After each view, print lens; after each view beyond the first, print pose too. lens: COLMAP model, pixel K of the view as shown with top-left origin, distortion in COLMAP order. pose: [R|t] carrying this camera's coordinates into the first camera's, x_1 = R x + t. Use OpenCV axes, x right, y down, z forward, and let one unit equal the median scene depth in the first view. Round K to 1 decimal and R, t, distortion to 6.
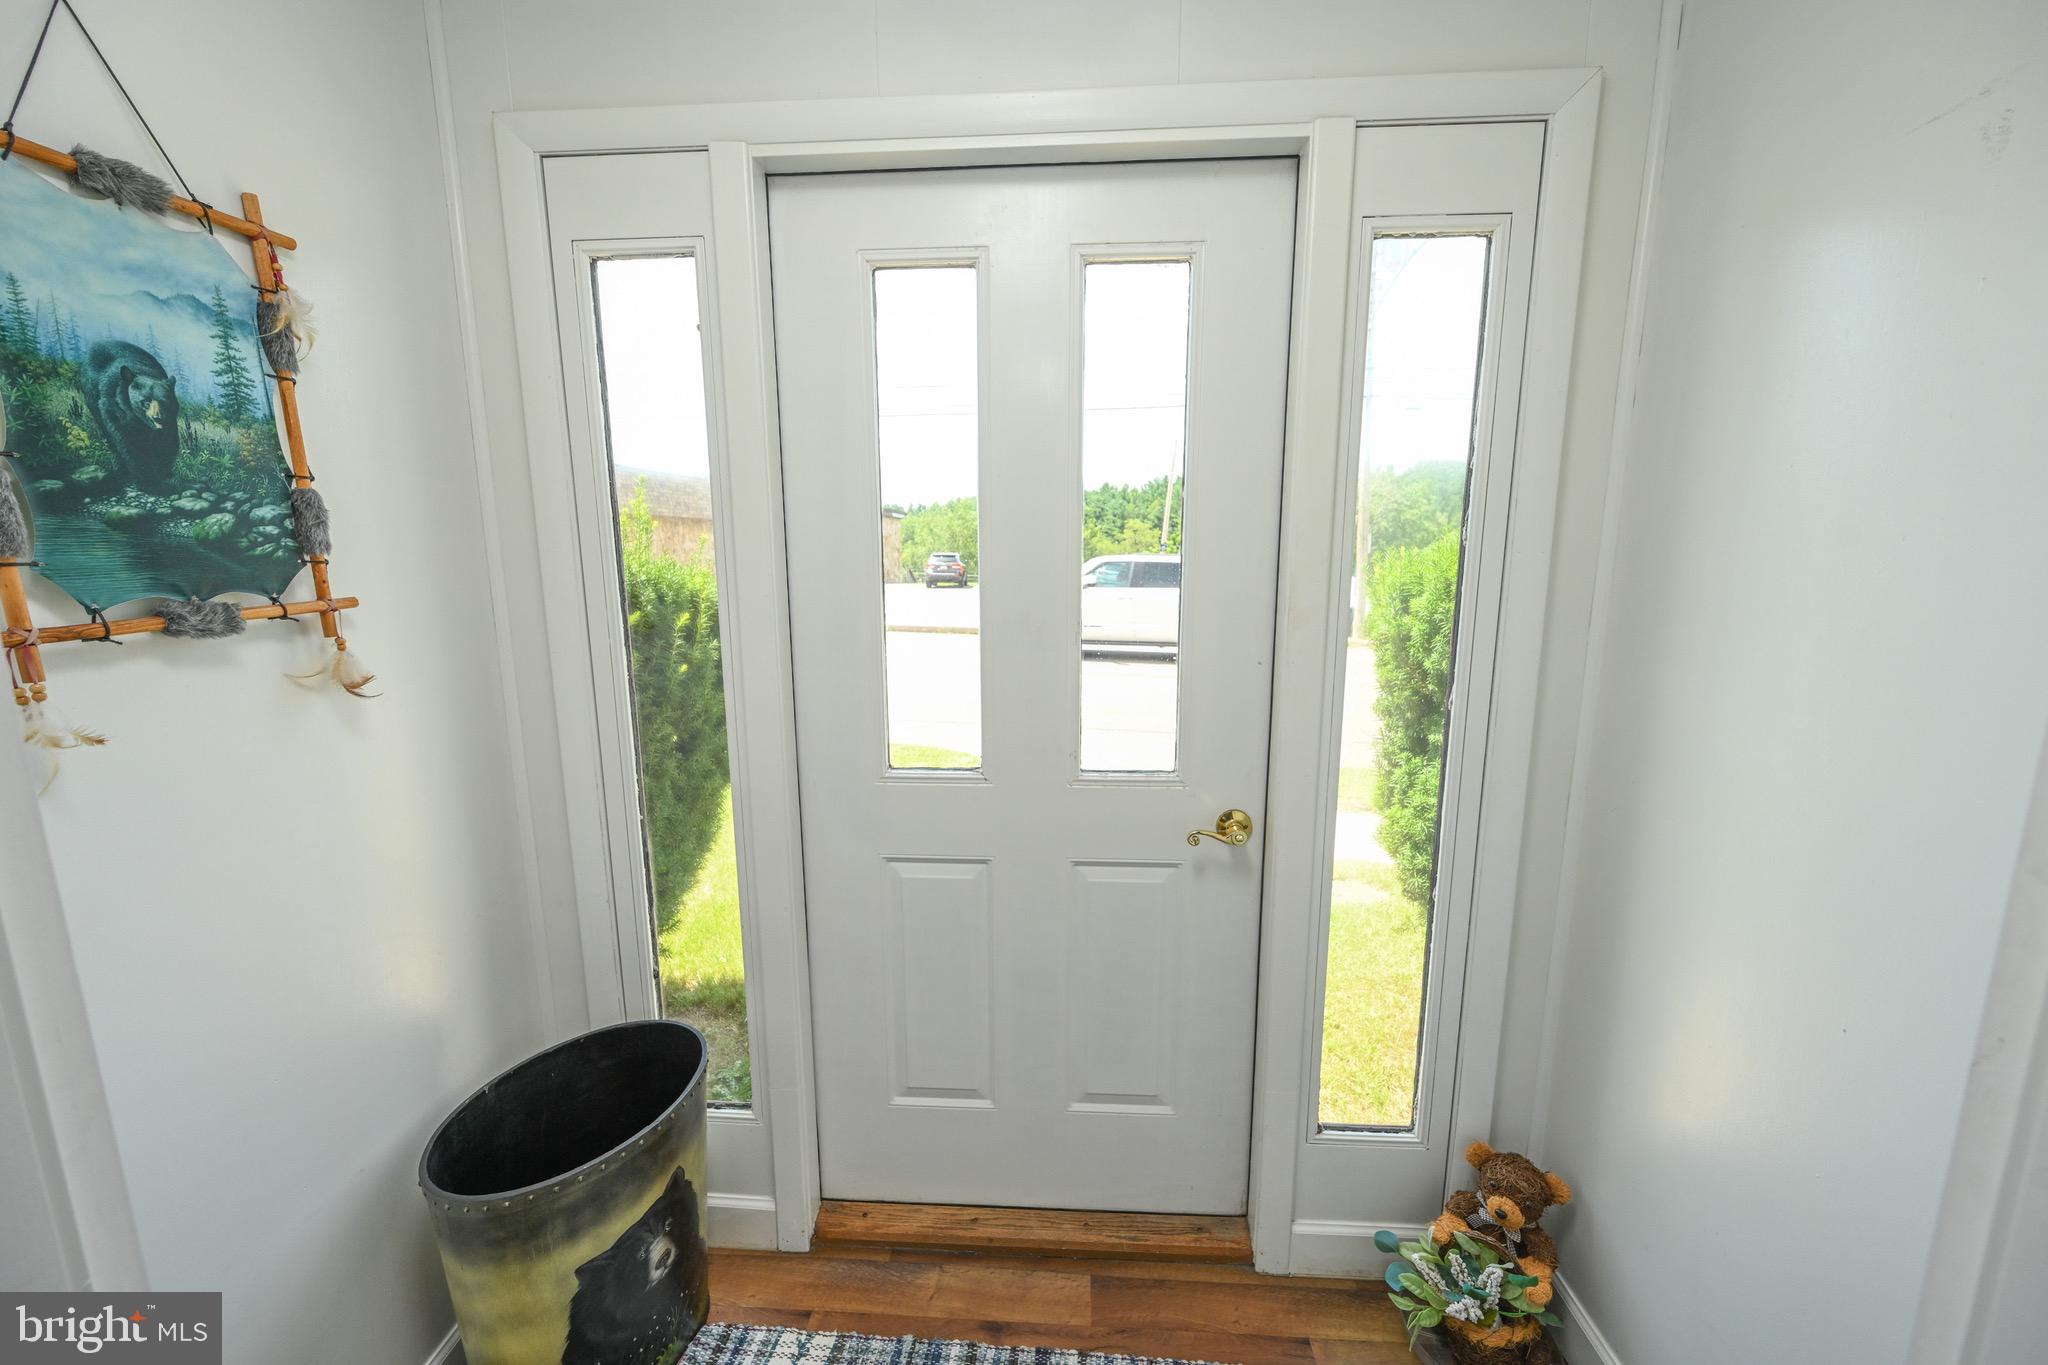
lens RADIAL K [[822.9, 0, 1032.1], [0, 822.9, 678.4], [0, 0, 1]] dist [-0.003855, 0.000870]
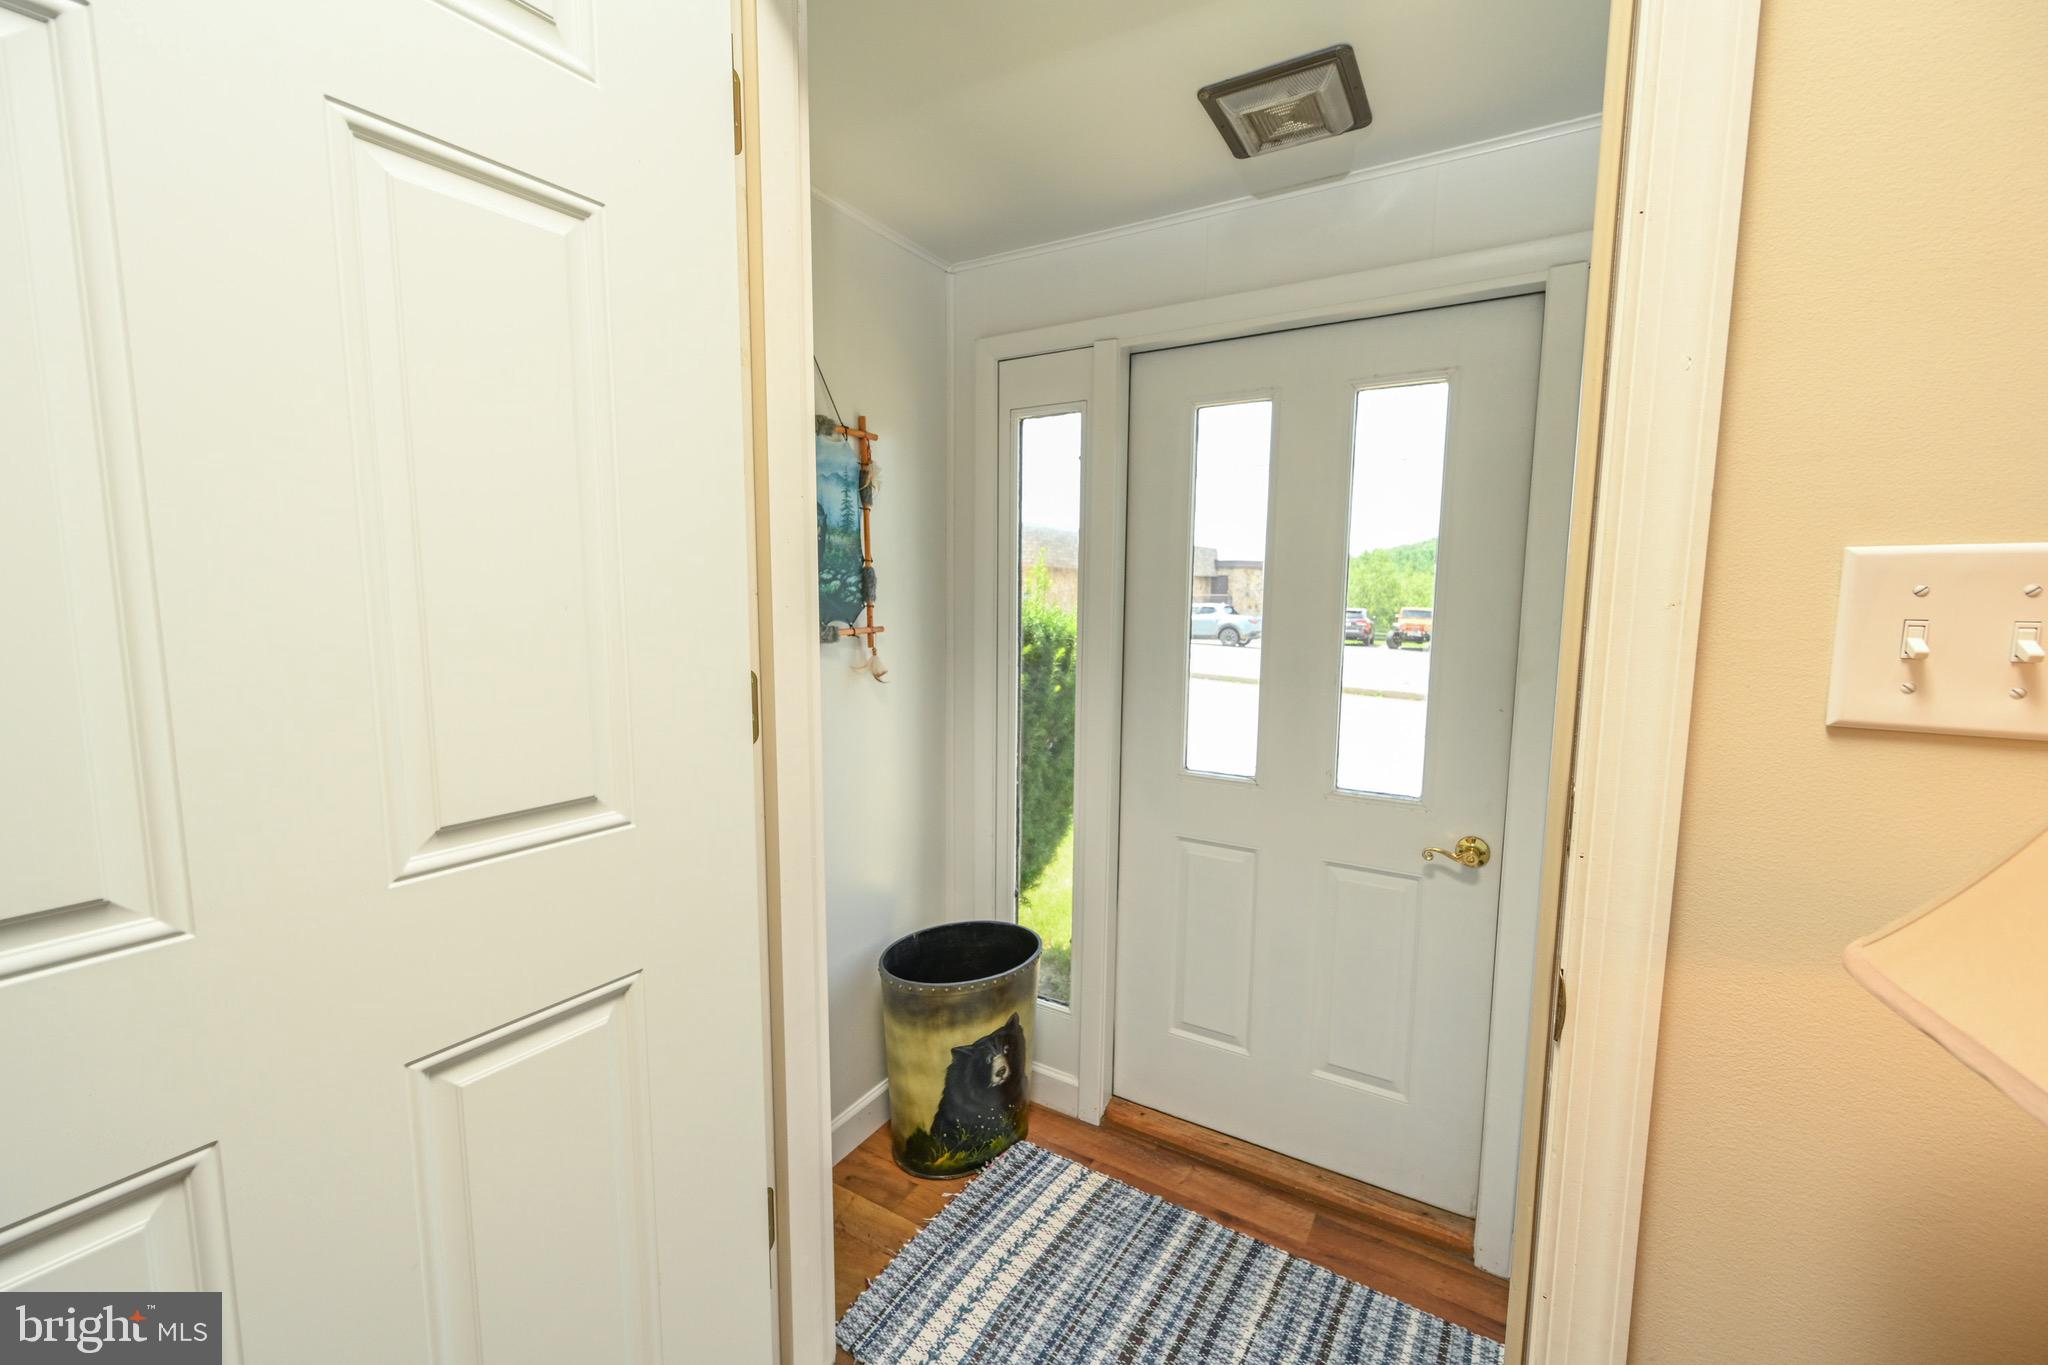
lens RADIAL K [[822.9, 0, 1021.6], [0, 822.9, 681.8], [0, 0, 1]] dist [-0.003855, 0.000870]
pose [[0.888849, 0.065881, -0.453439, 0.188332], [-0.092338, 0.995061, -0.036429, 0.042183], [0.448799, 0.074249, 0.890543, -0.322335]]
